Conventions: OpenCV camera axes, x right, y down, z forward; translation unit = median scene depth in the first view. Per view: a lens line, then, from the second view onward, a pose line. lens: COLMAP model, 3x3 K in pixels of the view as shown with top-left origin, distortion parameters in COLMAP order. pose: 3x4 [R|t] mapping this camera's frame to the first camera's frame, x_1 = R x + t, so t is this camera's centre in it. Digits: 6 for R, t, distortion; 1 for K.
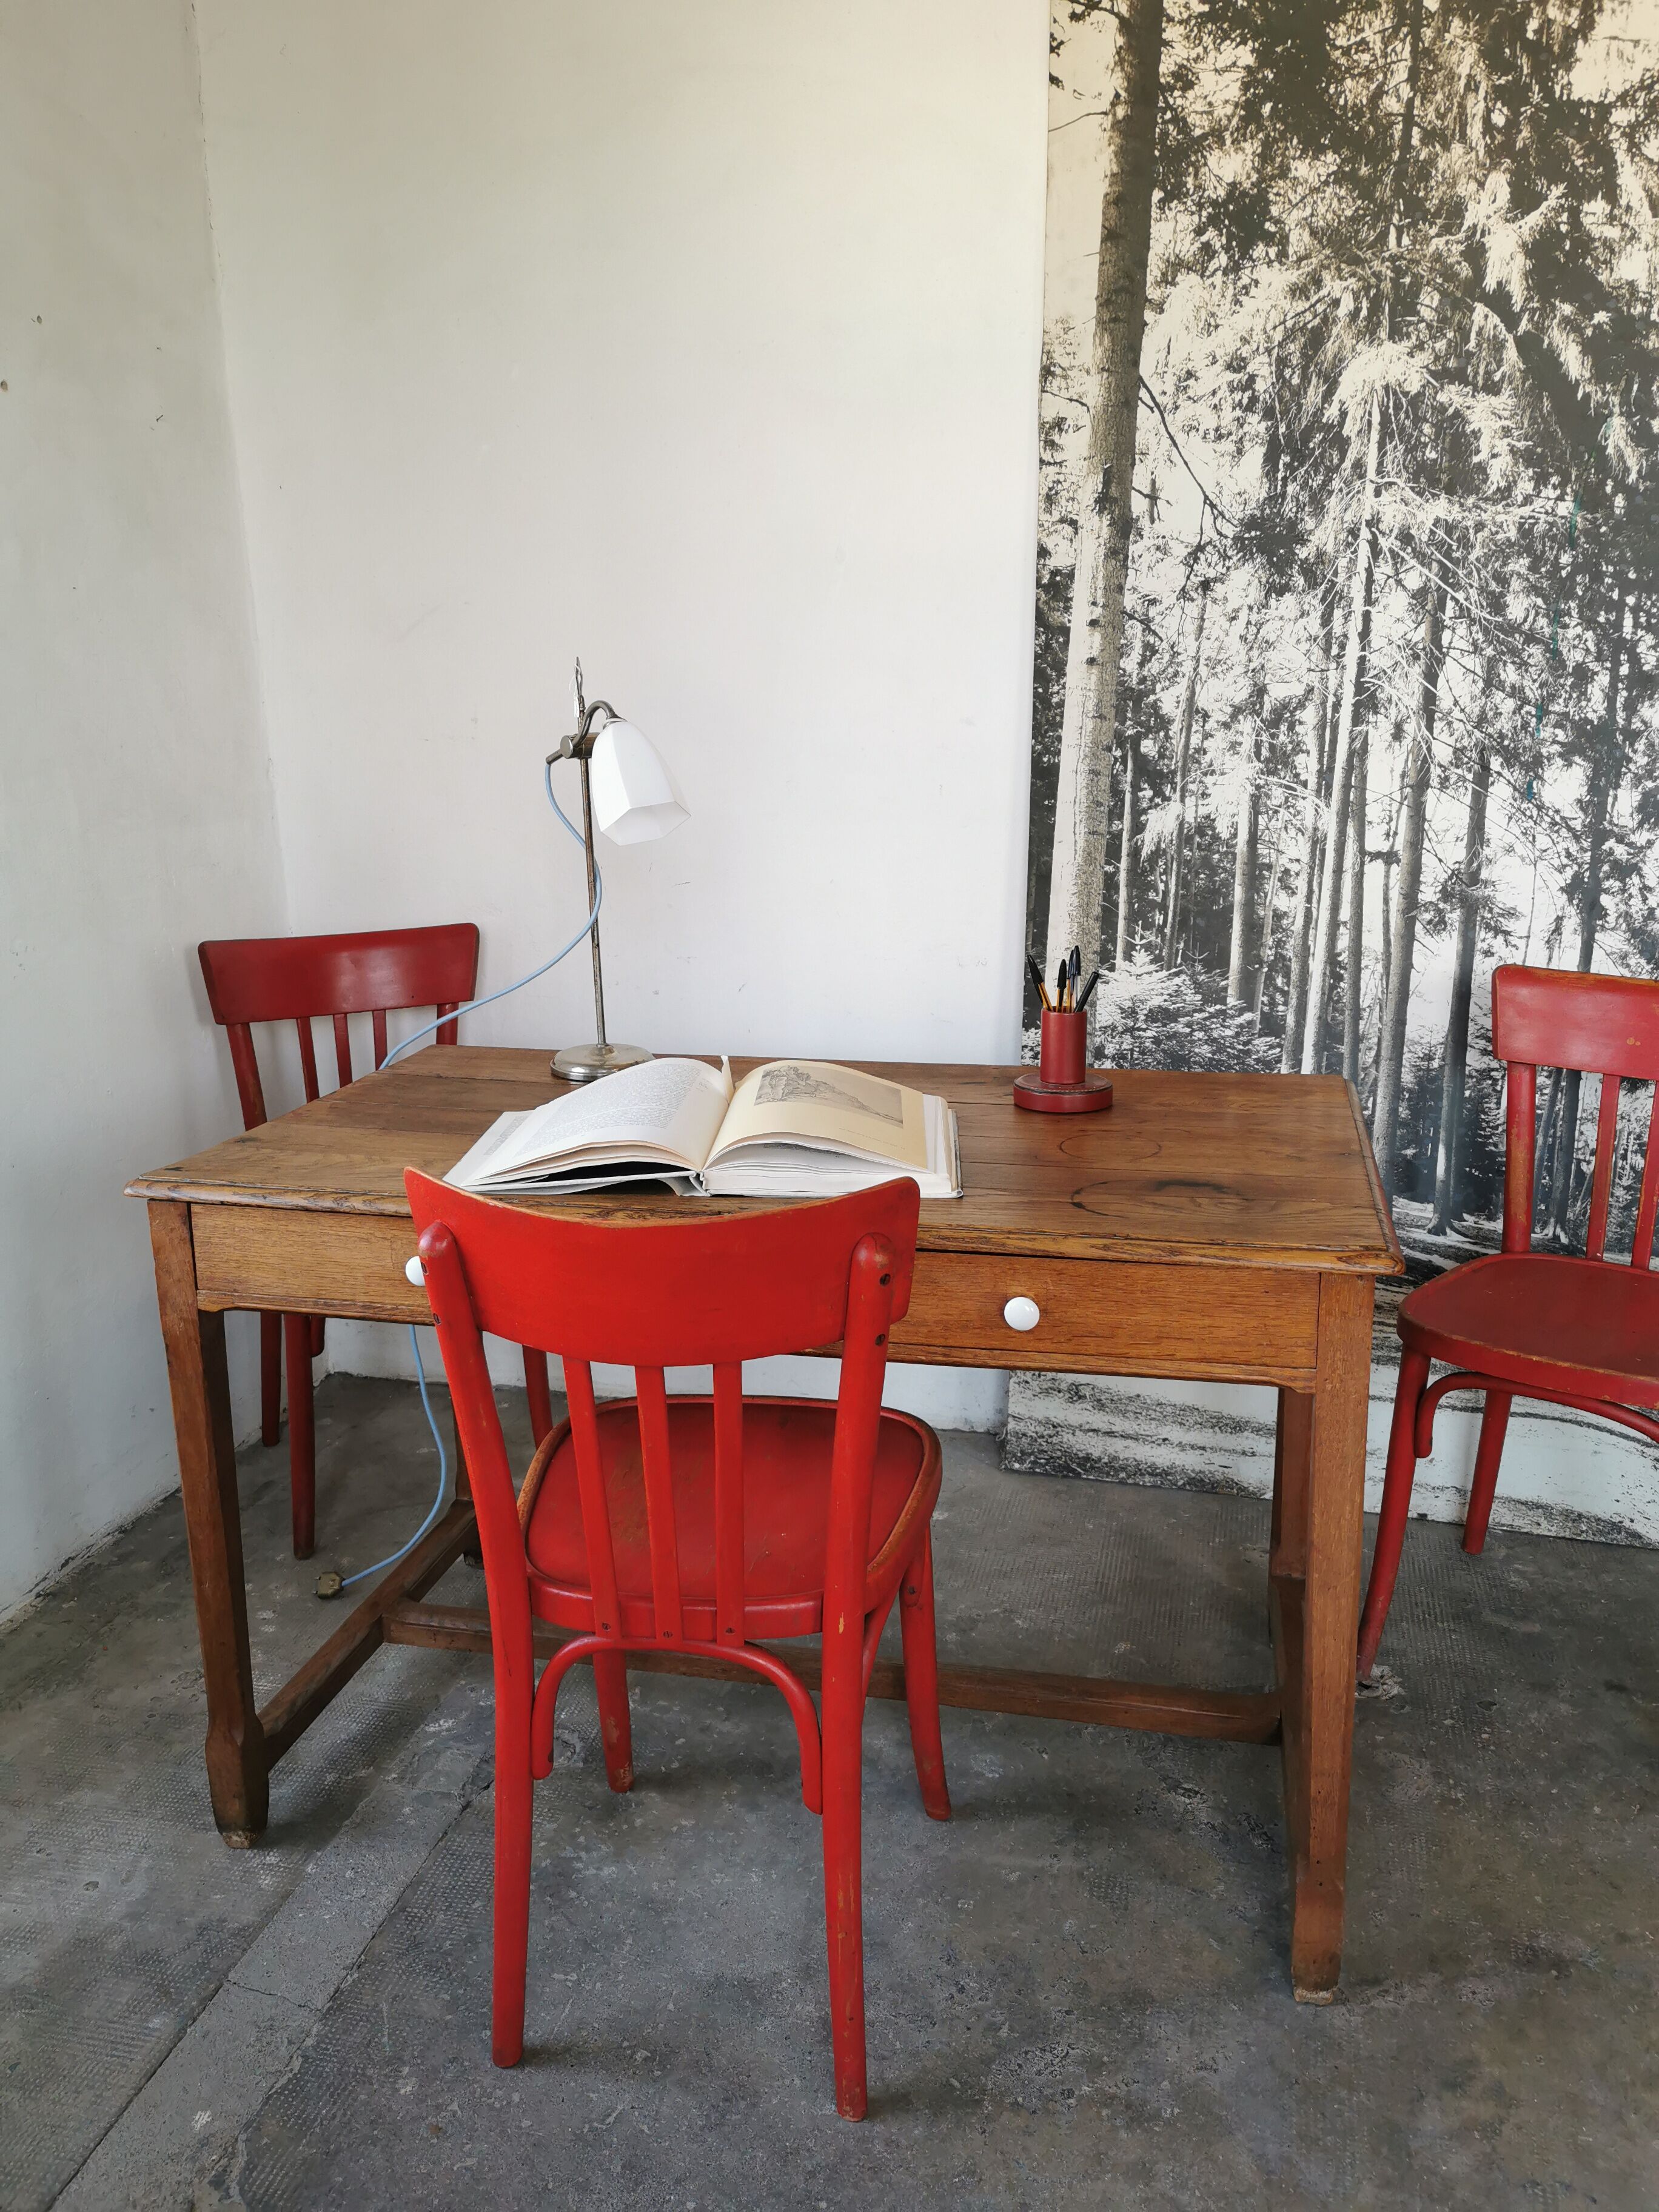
lens RADIAL K [[1700.4, 0, 838.8], [0, 1700.4, 1088.0], [0, 0, 1]] dist [0.058170, -0.086812]
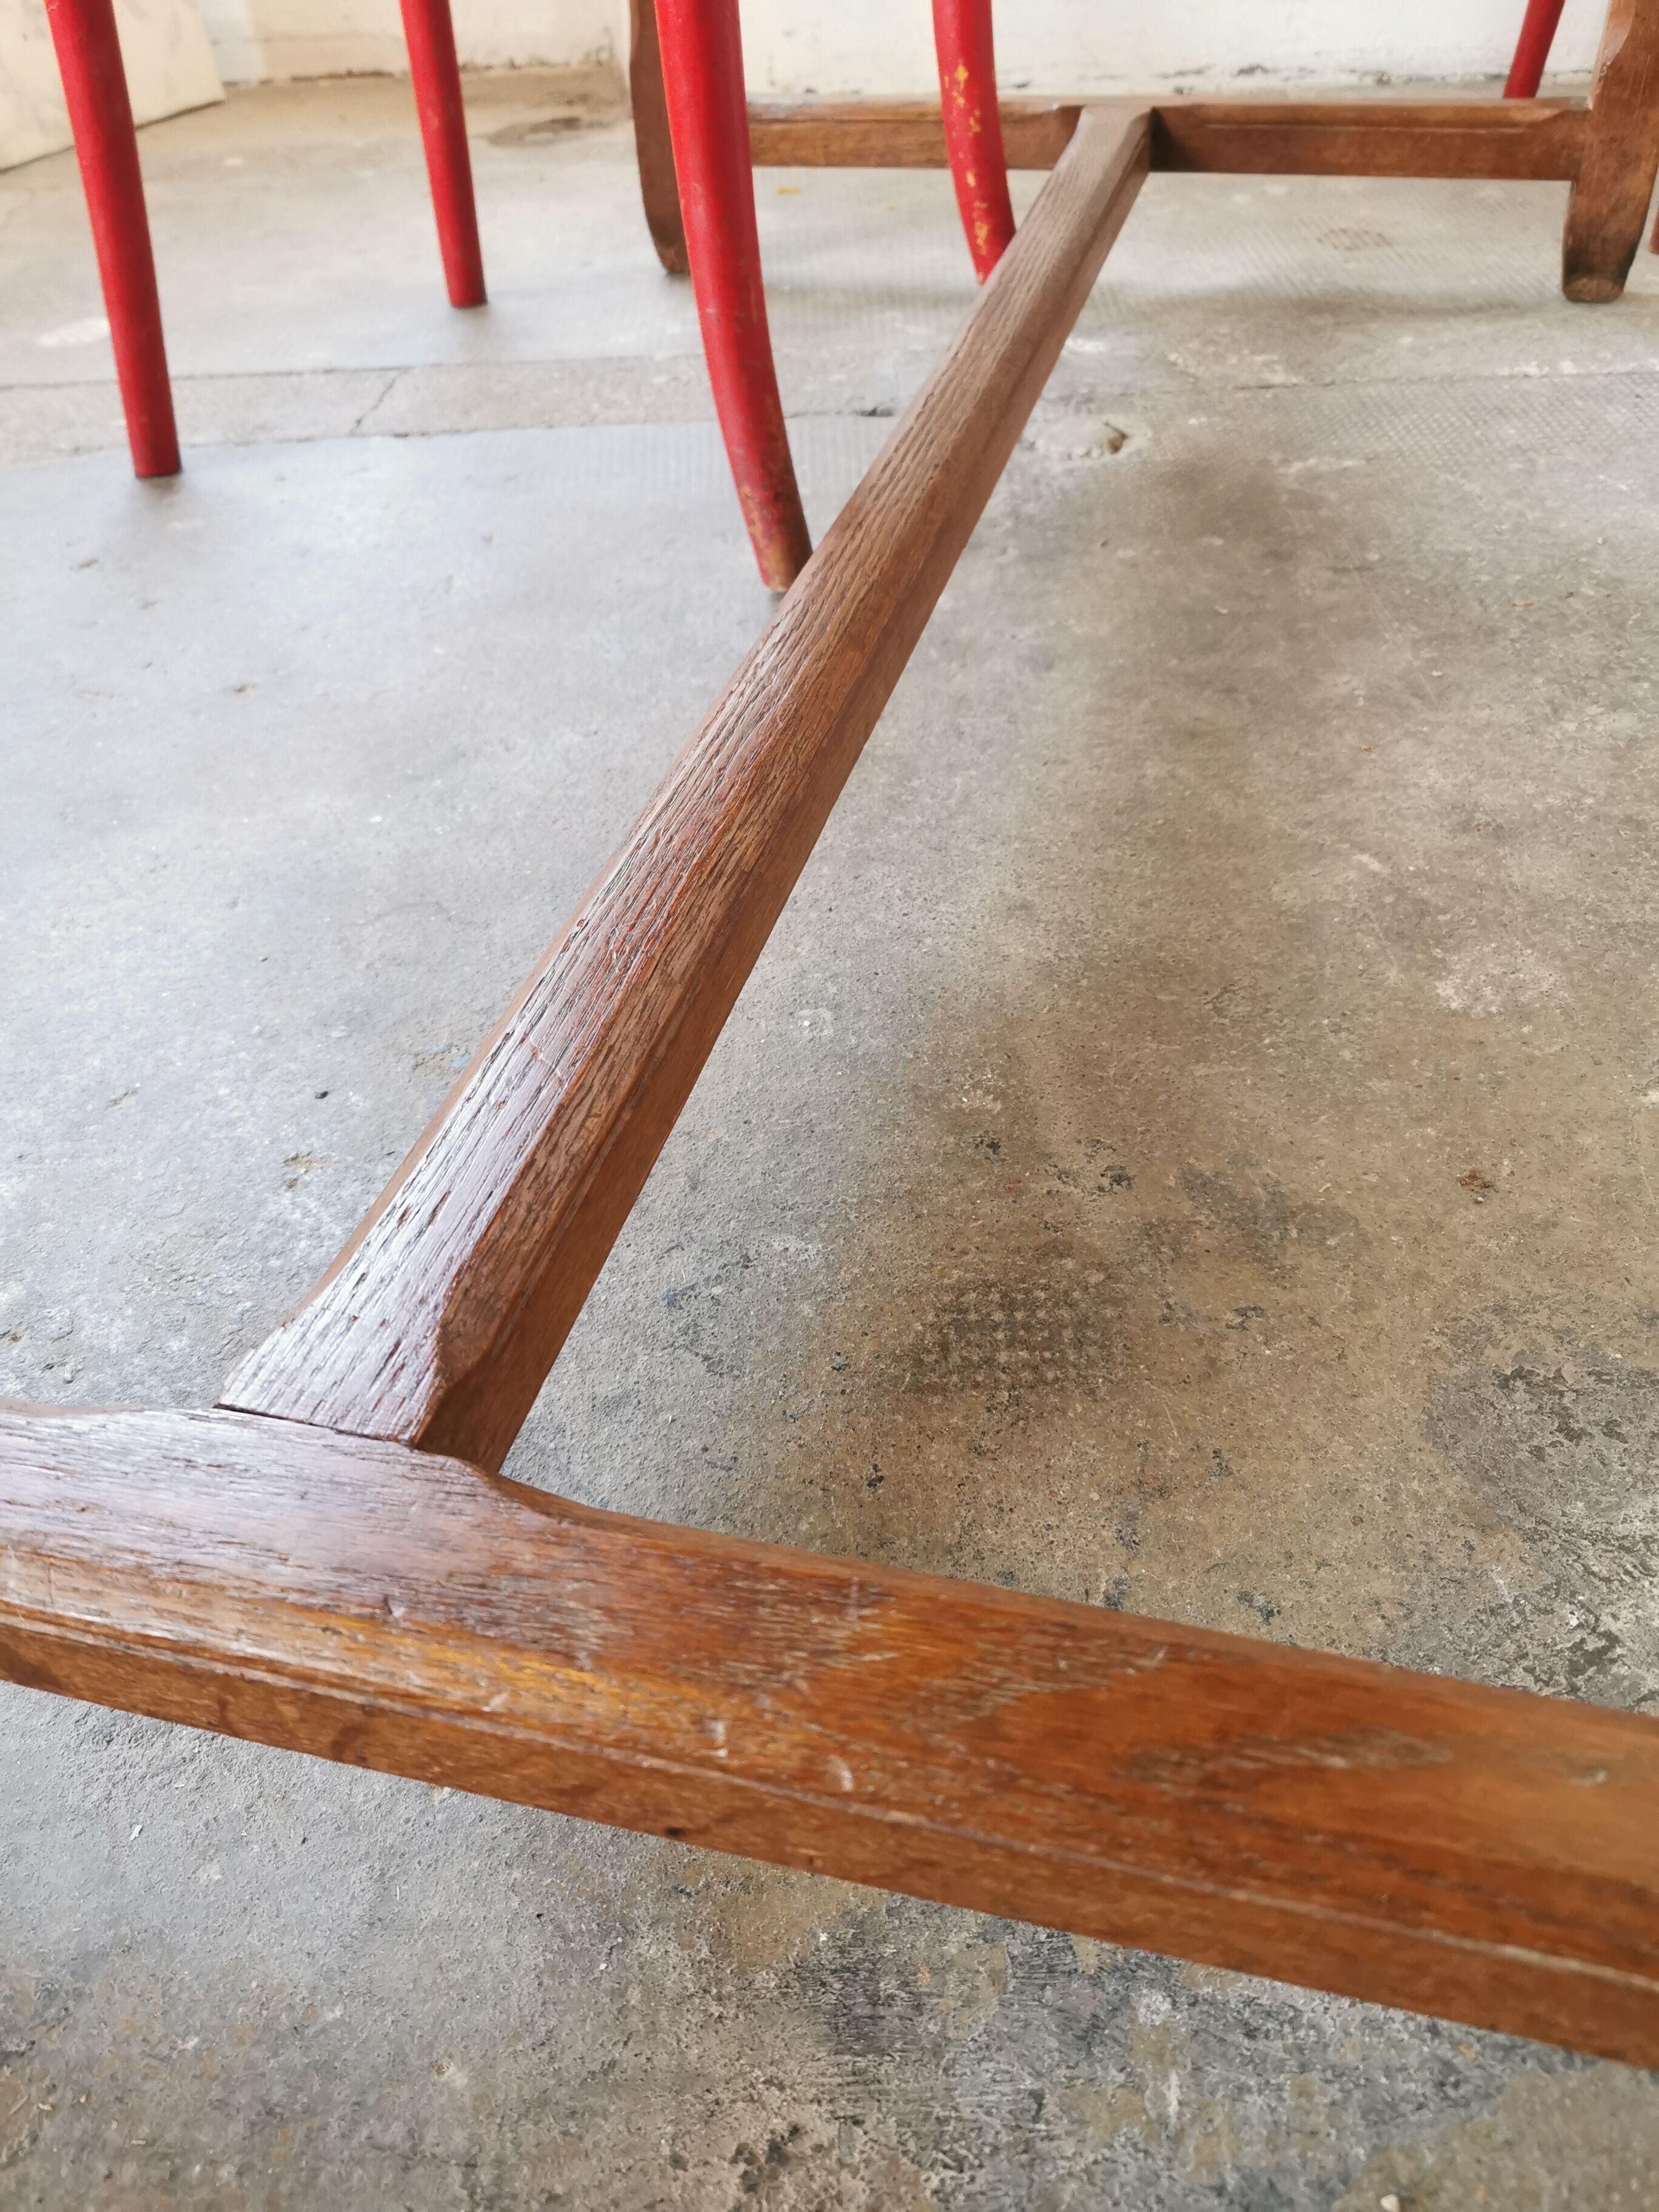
lens RADIAL K [[1700.4, 0, 803.7], [0, 1700.4, 1097.6], [0, 0, 1]] dist [0.058170, -0.086812]
pose [[0.225806, 0.644583, -0.730428, 0.232428], [-0.181033, 0.764498, 0.618684, 0.200954], [0.957204, -0.007471, 0.289319, 0.643333]]
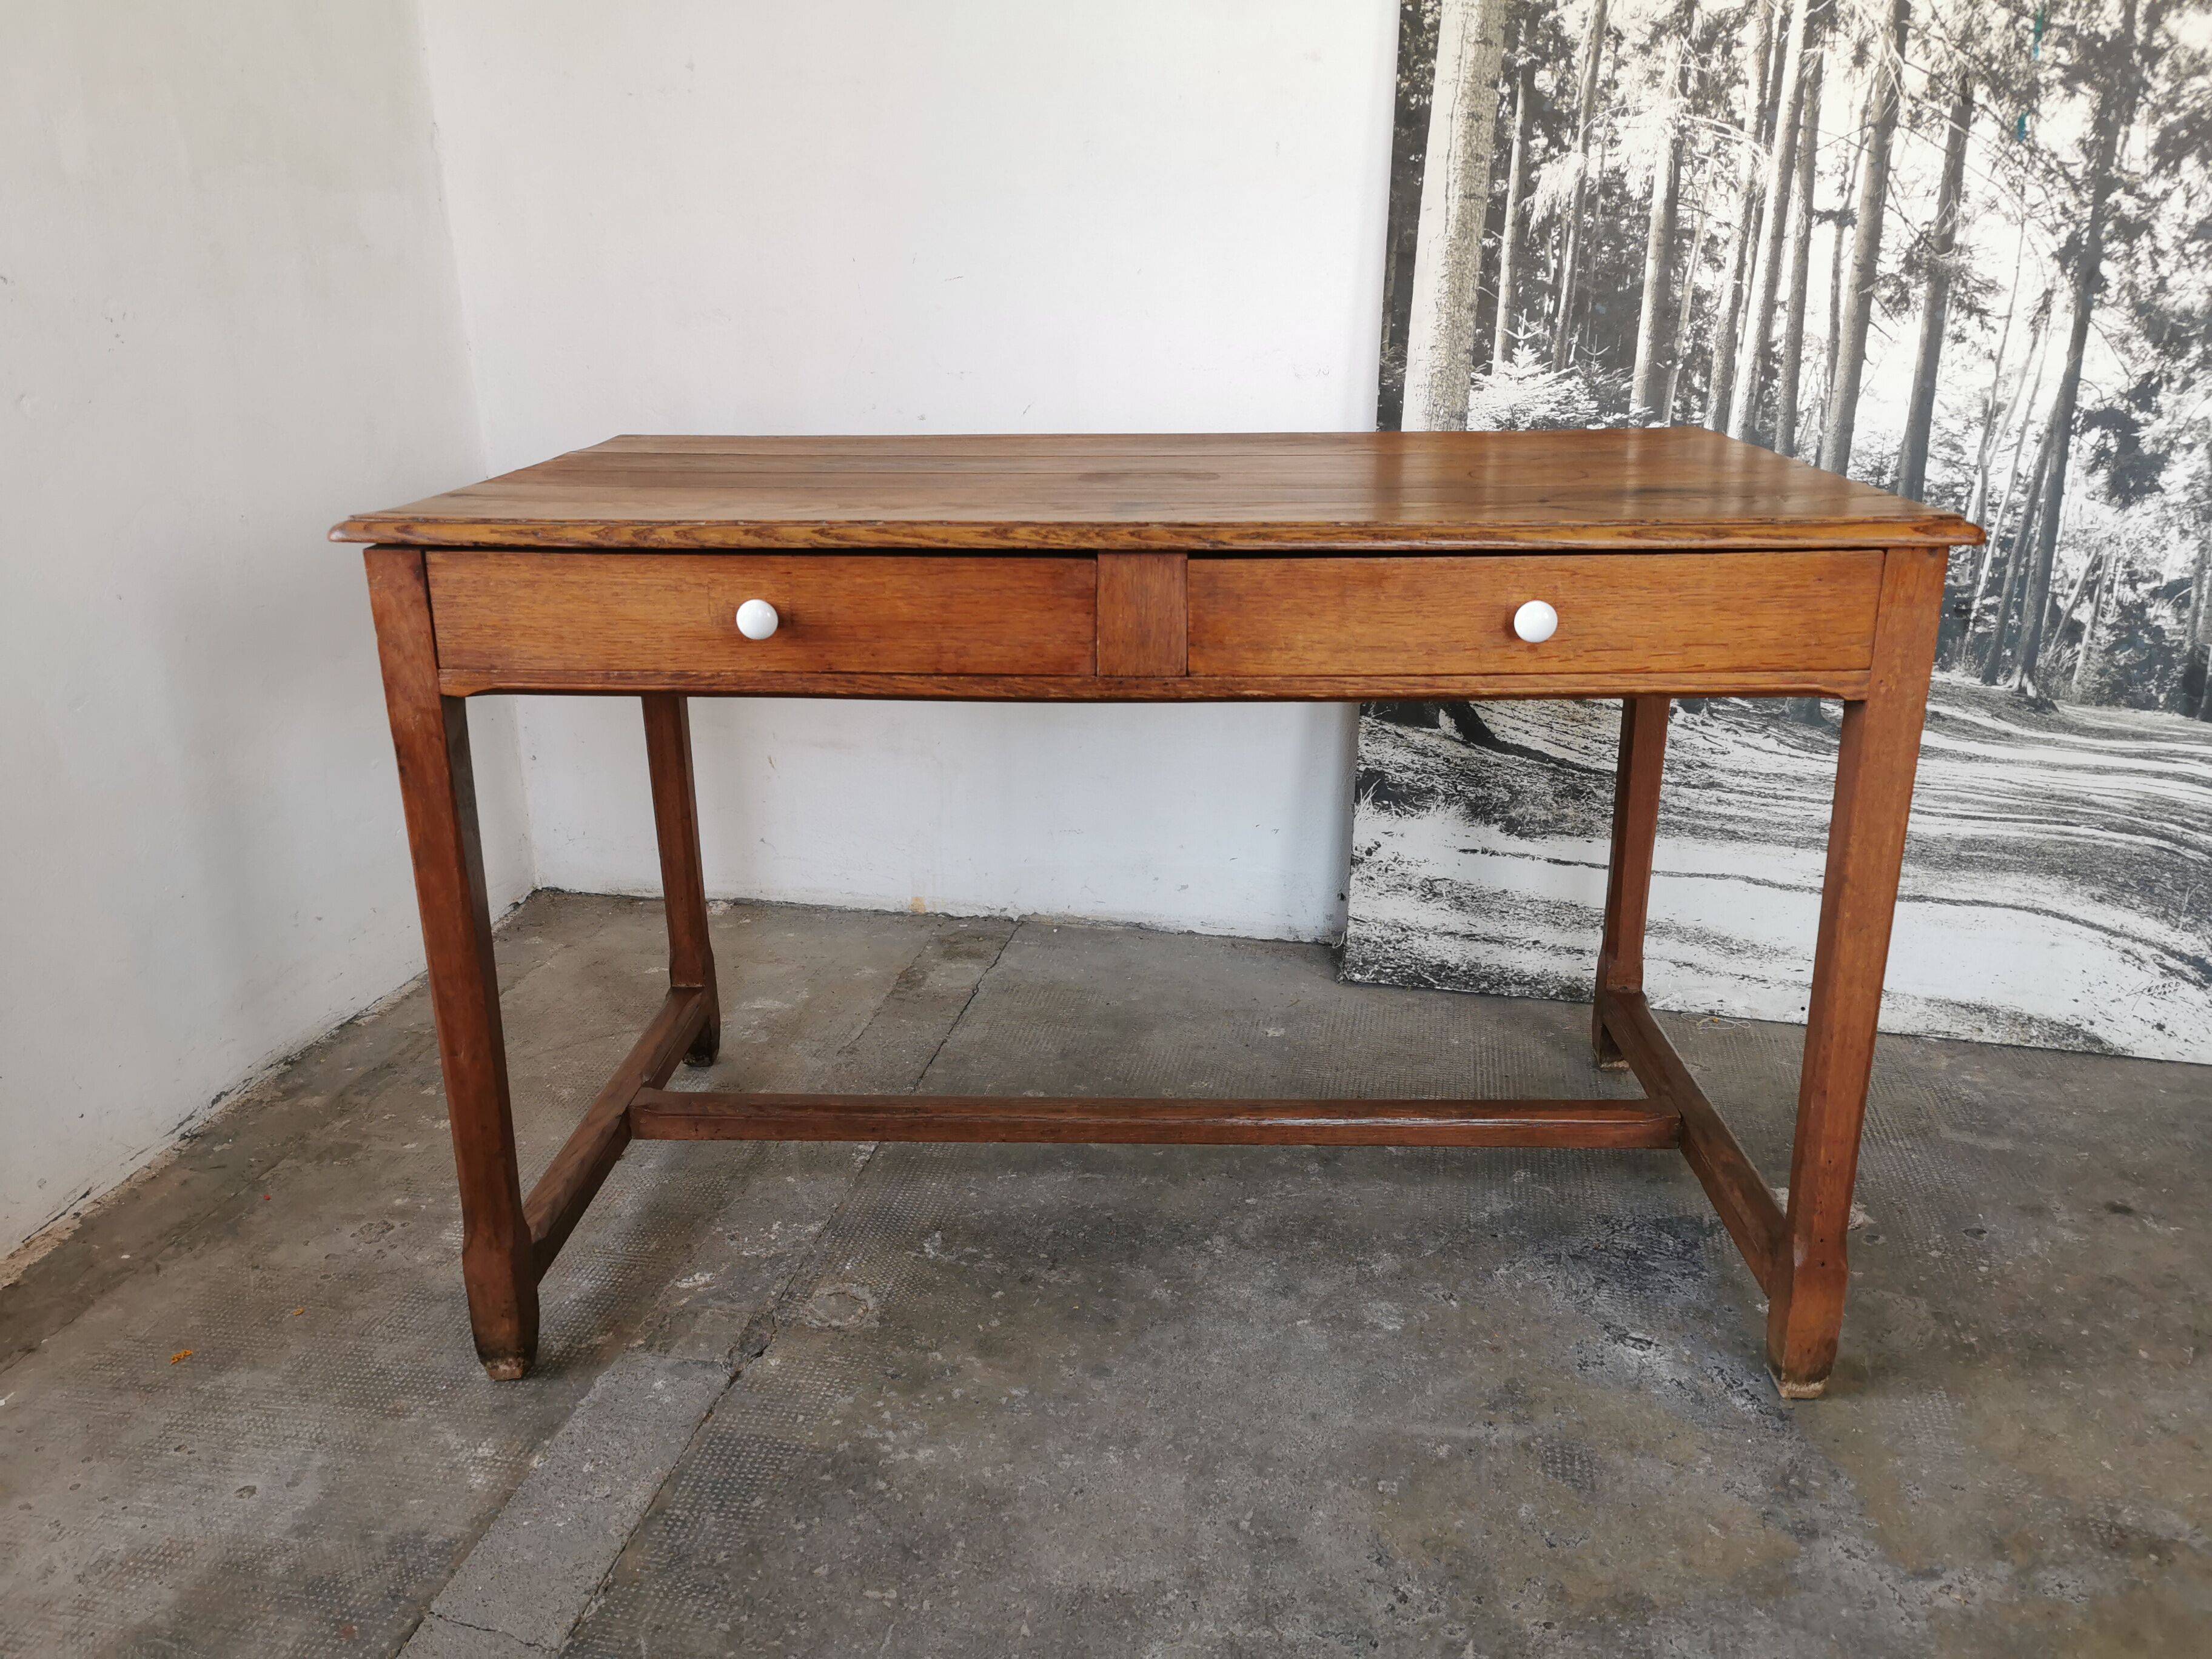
lens RADIAL K [[1700.4, 0, 1107.8], [0, 1700.4, 814.6], [0, 0, 1]] dist [0.058170, -0.086812]
pose [[0.999184, -0.008682, 0.039450, -0.058321], [0.005260, 0.996278, 0.086036, 0.073563], [-0.040050, -0.085758, 0.995511, 0.182032]]
